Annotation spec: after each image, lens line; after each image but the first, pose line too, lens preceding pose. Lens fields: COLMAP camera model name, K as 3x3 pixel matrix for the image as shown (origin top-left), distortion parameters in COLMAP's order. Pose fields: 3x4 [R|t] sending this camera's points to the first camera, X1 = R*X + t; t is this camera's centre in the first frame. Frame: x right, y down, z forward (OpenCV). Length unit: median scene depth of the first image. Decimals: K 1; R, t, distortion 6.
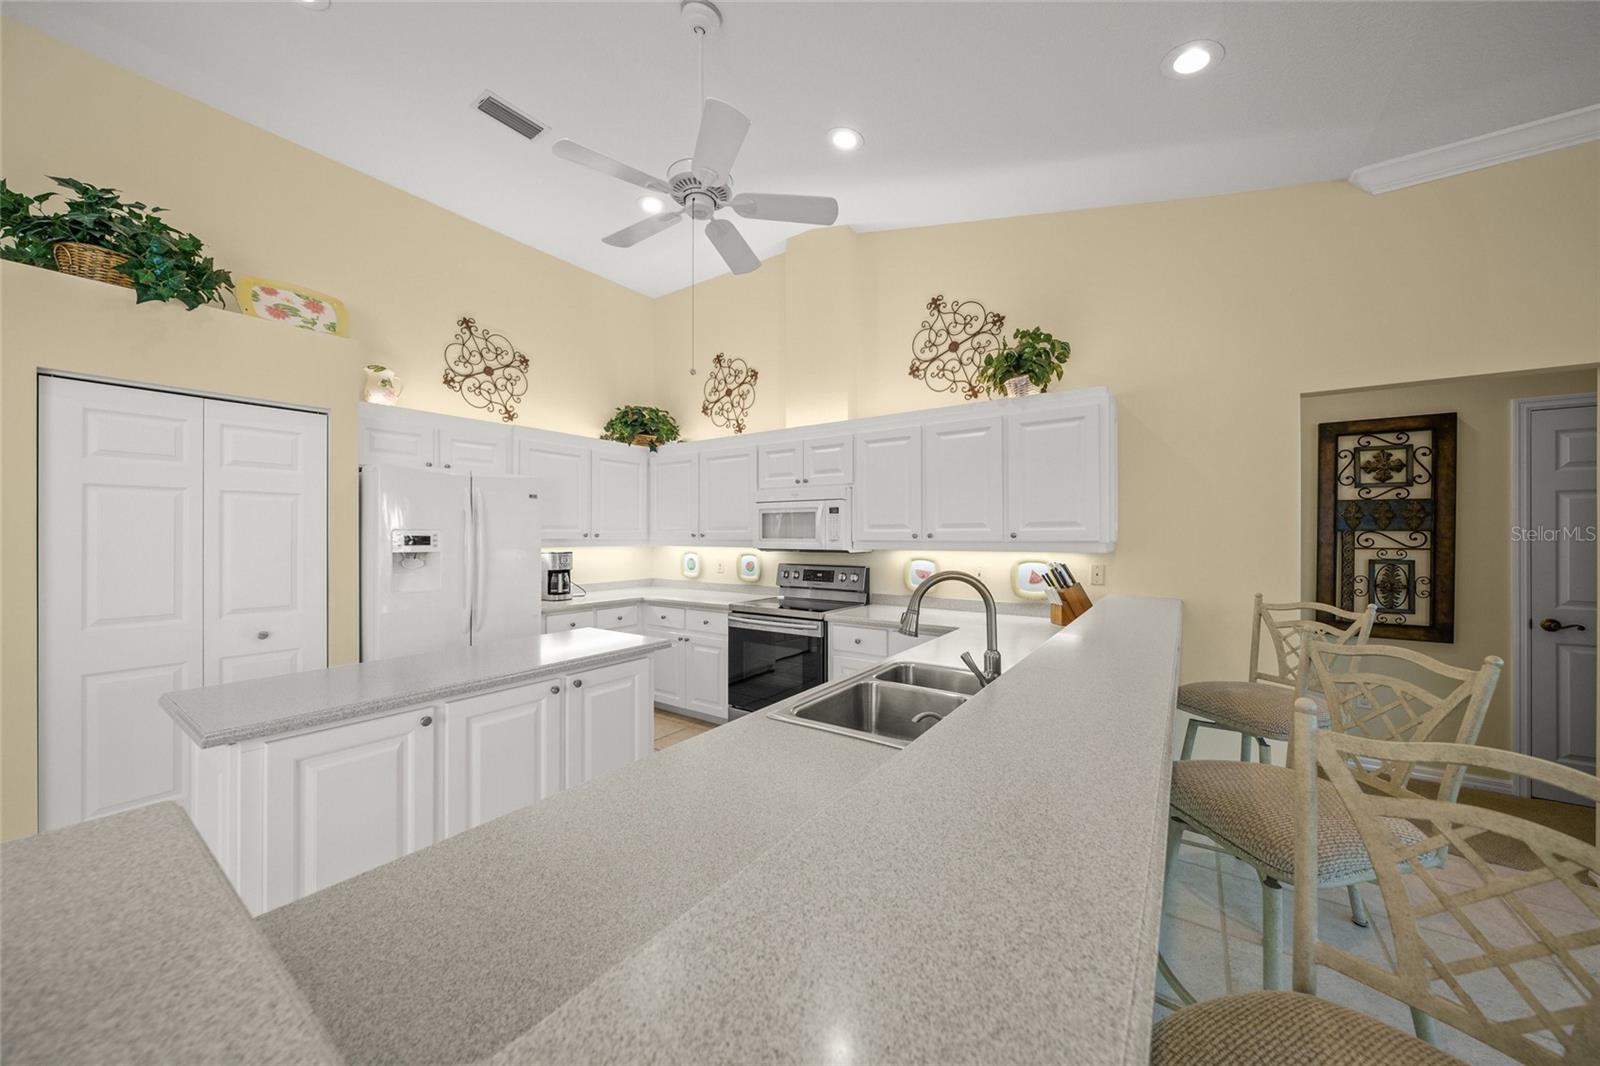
lens RADIAL K [[551.5, 0, 799.3], [0, 551.5, 534.6], [0, 0, 1]] dist [-0.003395, -0.000088]
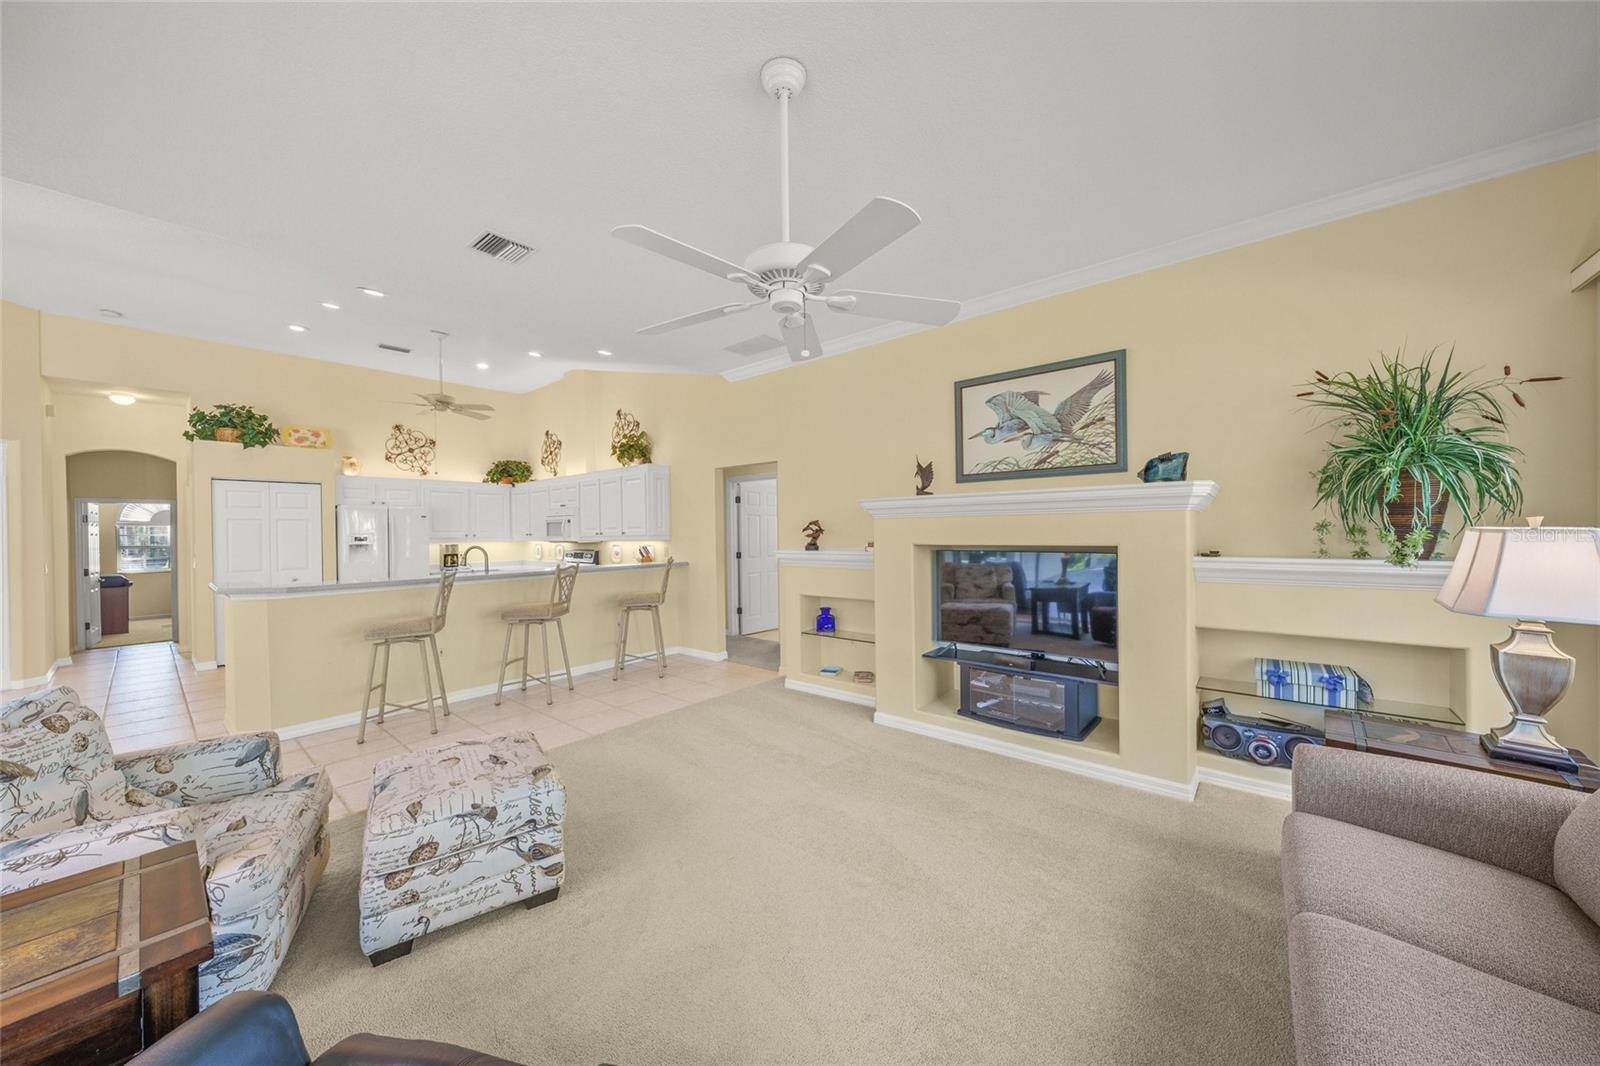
lens RADIAL K [[551.5, 0, 805.1], [0, 551.5, 533.7], [0, 0, 1]] dist [-0.003395, -0.000088]
pose [[0.996331, -0.012993, -0.084592, 0.997100], [0.013274, 0.999908, 0.002756, 0.005850], [0.084548, -0.003869, 0.996412, -0.825297]]
